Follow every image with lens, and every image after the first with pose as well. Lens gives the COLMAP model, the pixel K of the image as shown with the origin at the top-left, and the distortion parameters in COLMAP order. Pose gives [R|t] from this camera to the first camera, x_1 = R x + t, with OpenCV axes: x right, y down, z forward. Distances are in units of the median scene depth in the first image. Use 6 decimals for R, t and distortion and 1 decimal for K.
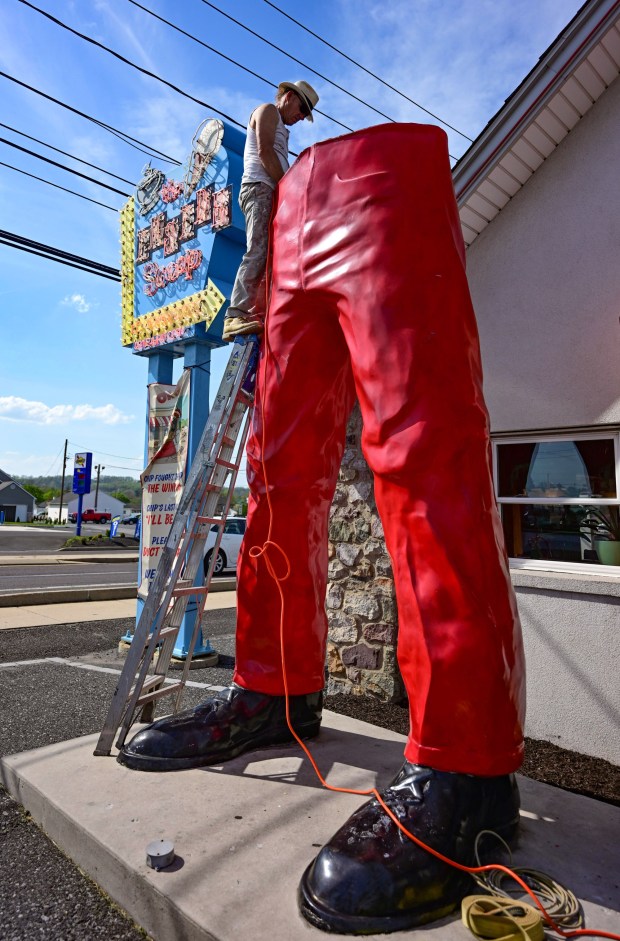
lens RADIAL K [[632.0, 0, 256.4], [0, 632.0, 411.9], [0, 0, 1]] dist [0.002249, -0.004677]
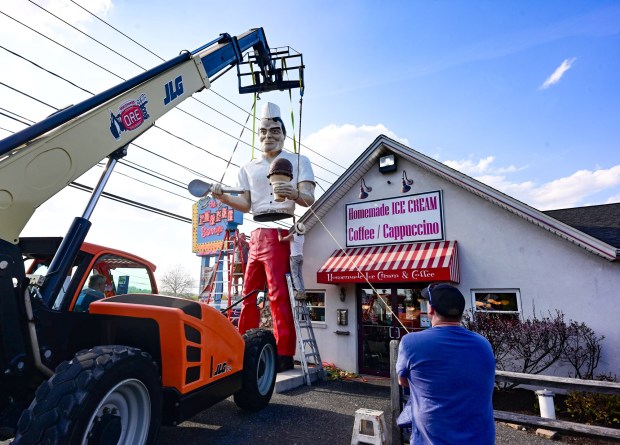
lens RADIAL K [[357.2, 0, 286.3], [0, 357.2, 226.2], [0, 0, 1]] dist [0.000555, 0.000095]
pose [[0.979639, 0.050297, 0.194366, -0.123809], [-0.036543, 0.996610, -0.073716, -0.133973], [-0.197415, 0.065113, 0.978155, -0.842959]]
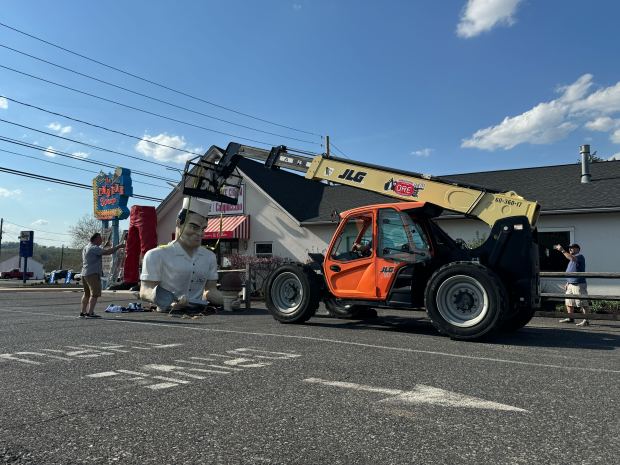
lens RADIAL K [[490.5, 0, 310.0], [0, 490.5, 232.5], [0, 0, 1]] dist [0.088739, 0.000226]
pose [[0.955262, 0.005075, 0.295717, 0.168131], [-0.029257, 0.996570, 0.077410, -0.322623], [-0.294309, -0.082598, 0.952134, -2.596789]]
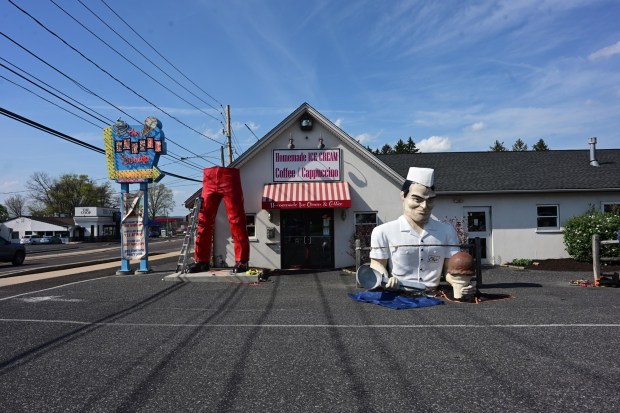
lens RADIAL K [[419.1, 0, 311.4], [0, 419.1, 210.0], [0, 0, 1]] dist [-0.000906, 0.000368]
pose [[0.689967, -0.009975, 0.723772, -1.119825], [-0.074264, 0.993653, 0.084490, -0.222165], [-0.720021, -0.112046, 0.684847, -1.213374]]
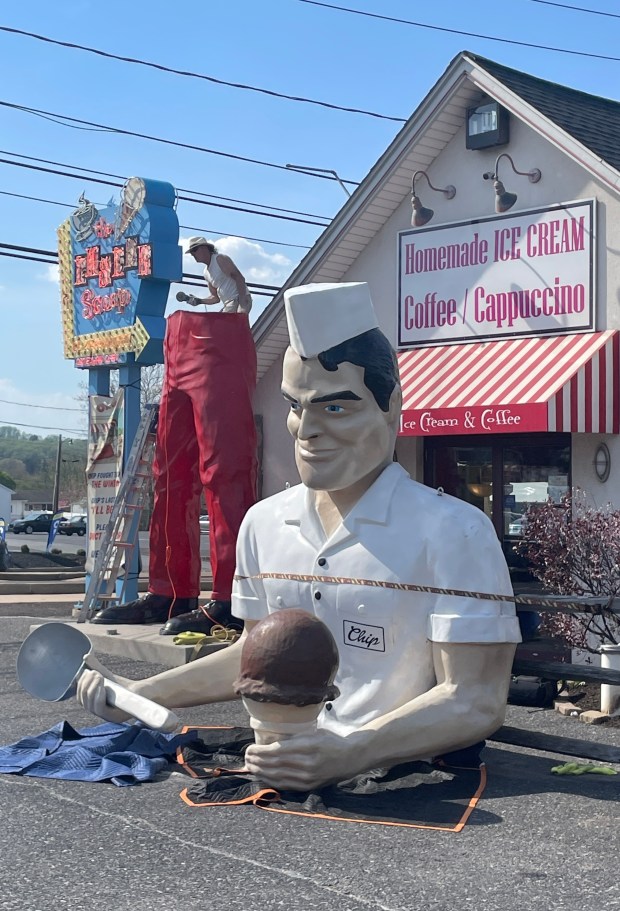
lens RADIAL K [[1520.0, 0, 212.8], [0, 1520.0, 444.6], [0, 0, 1]] dist [0.094708, 0.003309]
pose [[0.997798, -0.013027, -0.065036, 0.255602], [0.020481, 0.993119, 0.115307, -0.293363], [0.063087, -0.116385, 0.991199, -1.912333]]
